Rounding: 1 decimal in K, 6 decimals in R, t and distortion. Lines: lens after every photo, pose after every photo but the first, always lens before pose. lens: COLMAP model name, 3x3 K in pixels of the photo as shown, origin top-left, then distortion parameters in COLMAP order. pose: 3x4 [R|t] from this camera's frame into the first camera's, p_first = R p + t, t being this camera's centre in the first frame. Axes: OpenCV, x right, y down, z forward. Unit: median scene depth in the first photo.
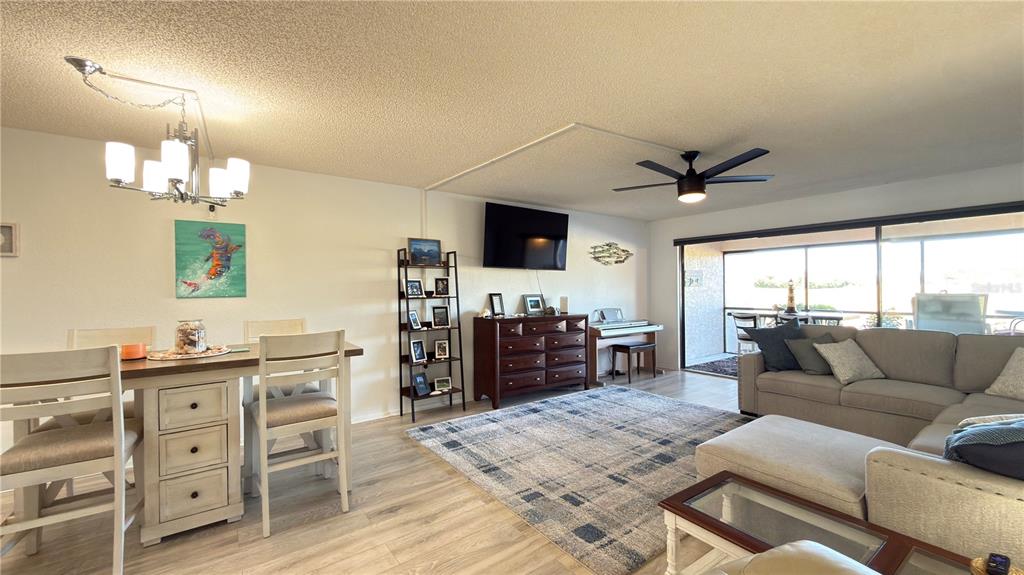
lens RADIAL K [[406.3, 0, 512.0], [0, 406.3, 287.5], [0, 0, 1]] dist [-0.001709, -0.000063]
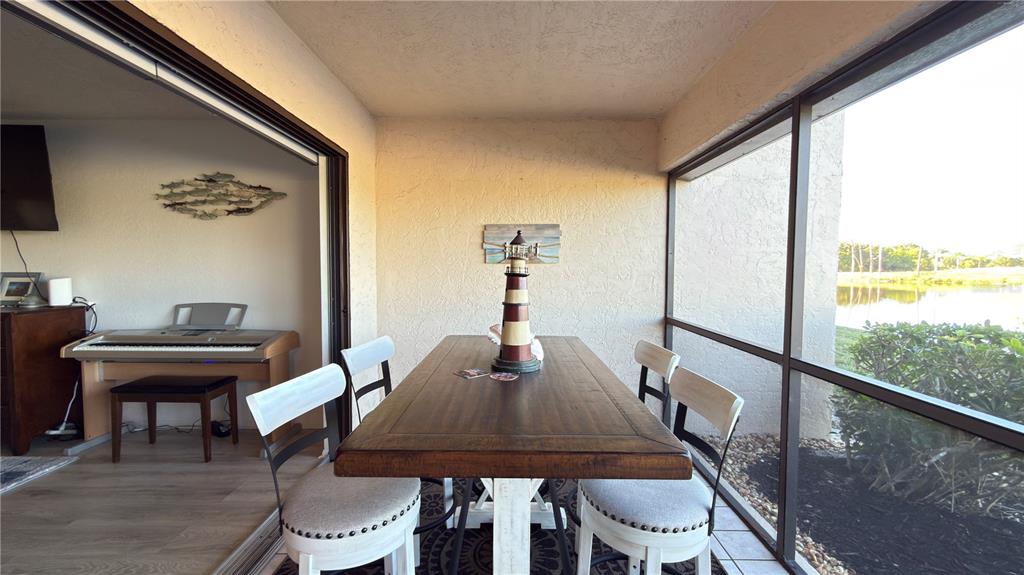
lens RADIAL K [[406.3, 0, 512.0], [0, 406.3, 287.5], [0, 0, 1]] dist [-0.001709, -0.000063]
pose [[0.805590, 0.040877, -0.591062, 0.845178], [-0.012805, 0.998585, 0.051609, -0.000906], [0.592335, -0.034007, 0.804974, 0.817495]]
